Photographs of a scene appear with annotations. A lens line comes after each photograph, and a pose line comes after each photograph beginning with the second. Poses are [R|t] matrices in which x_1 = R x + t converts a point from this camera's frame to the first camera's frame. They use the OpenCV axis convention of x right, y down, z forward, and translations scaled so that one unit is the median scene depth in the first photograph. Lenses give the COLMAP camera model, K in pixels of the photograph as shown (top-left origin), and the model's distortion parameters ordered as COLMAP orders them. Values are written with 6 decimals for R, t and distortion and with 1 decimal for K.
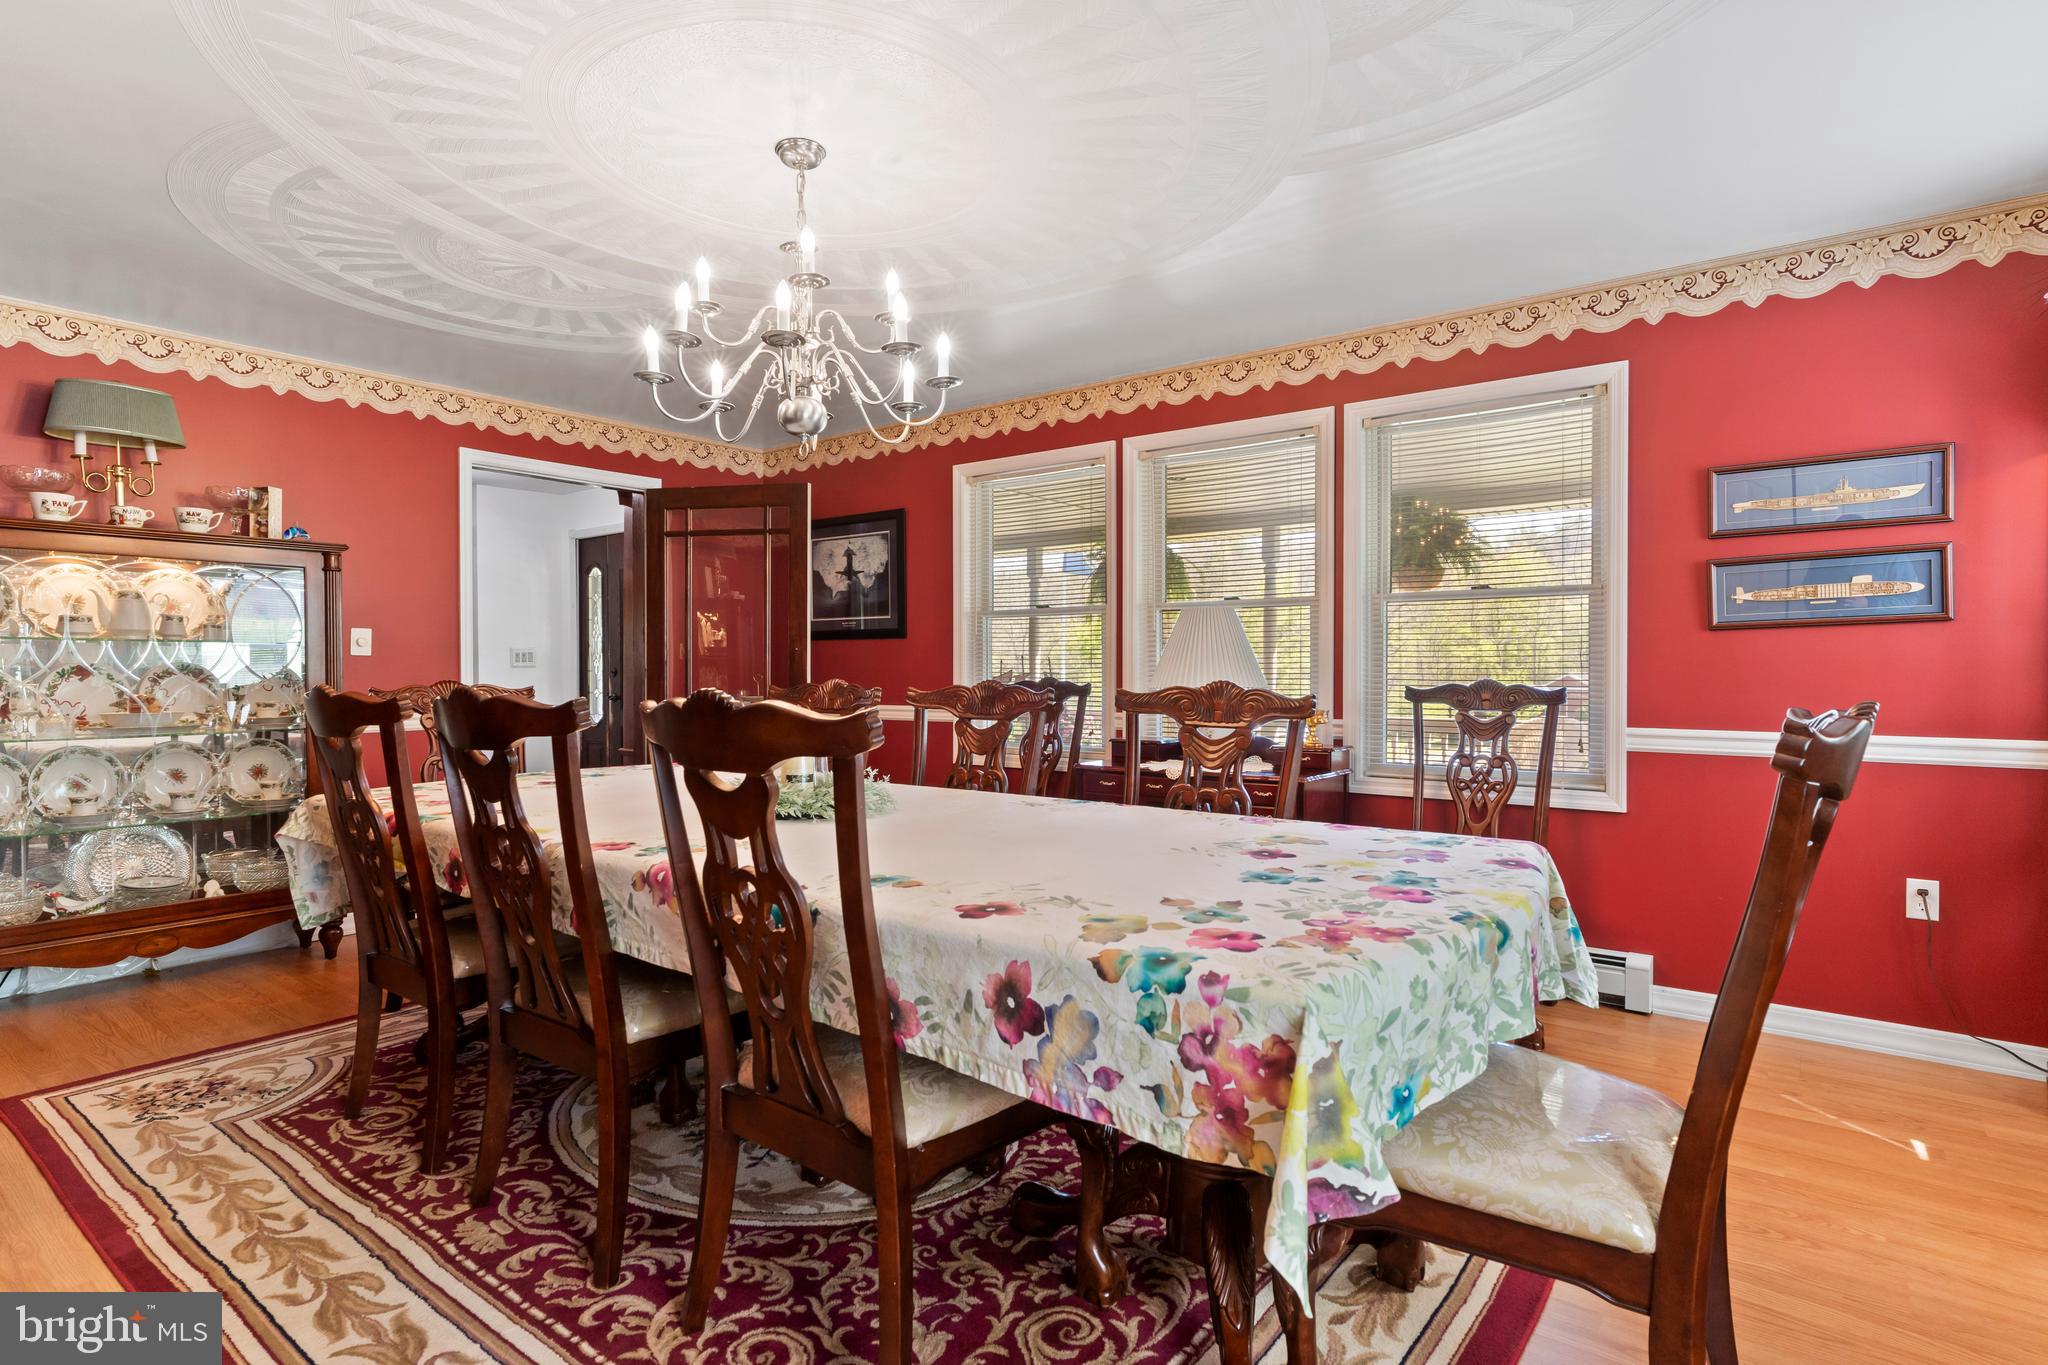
lens RADIAL K [[1054.2, 0, 1041.8], [0, 1054.2, 685.1], [0, 0, 1]] dist [0.003997, -0.002861]
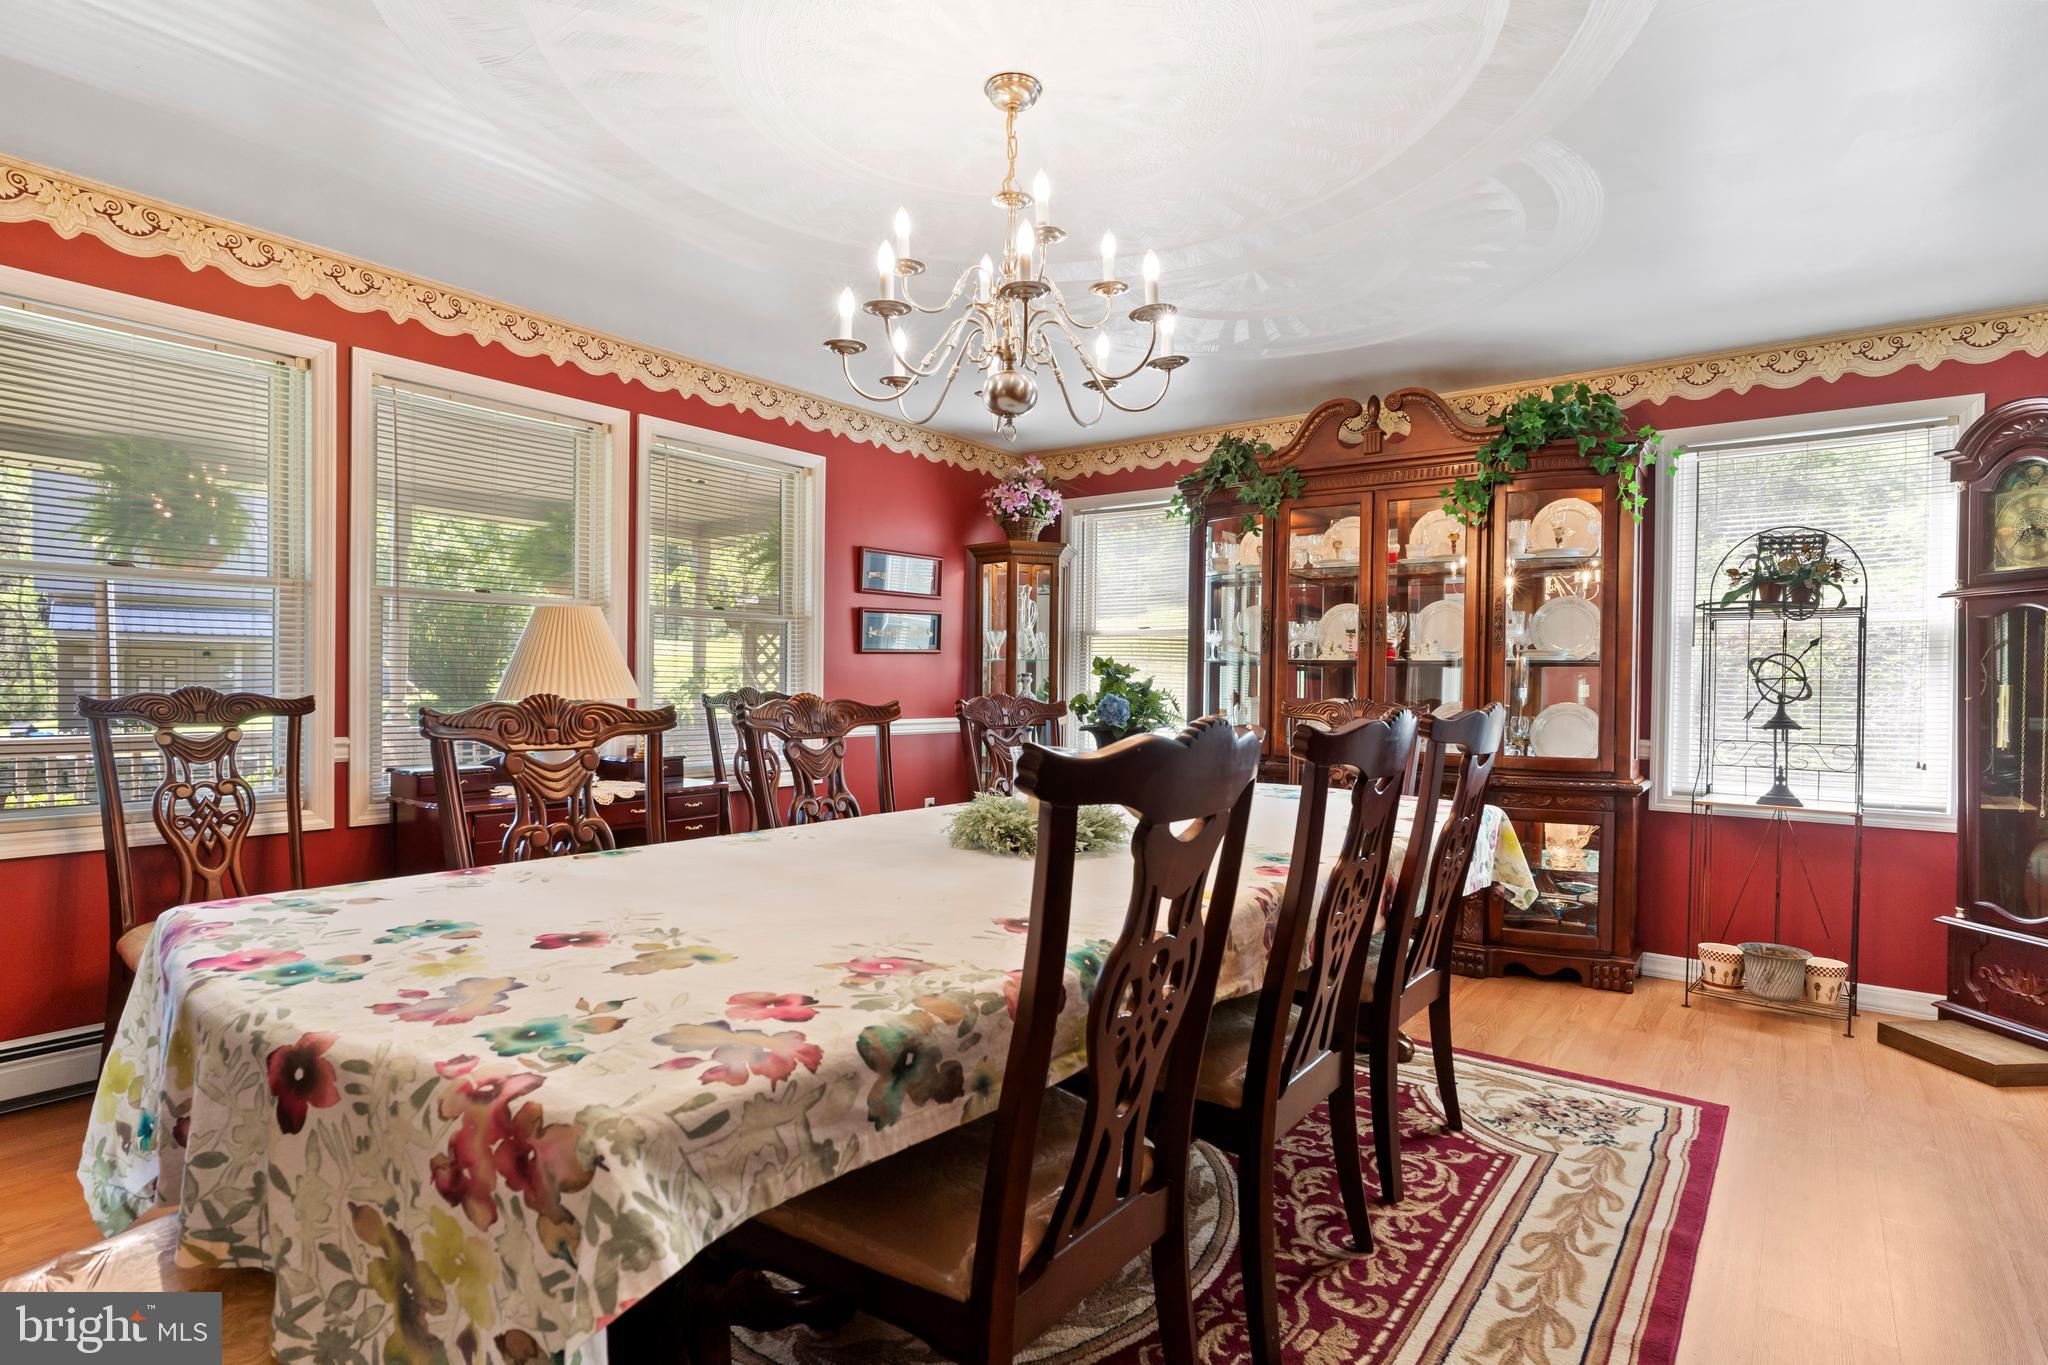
lens RADIAL K [[1054.2, 0, 1028.6], [0, 1054.2, 684.2], [0, 0, 1]] dist [0.003997, -0.002861]
pose [[-0.007376, -0.004224, 0.999964, -0.874730], [0.011203, 0.999928, 0.004307, -0.012962], [-0.999910, 0.011235, -0.007328, 0.788388]]
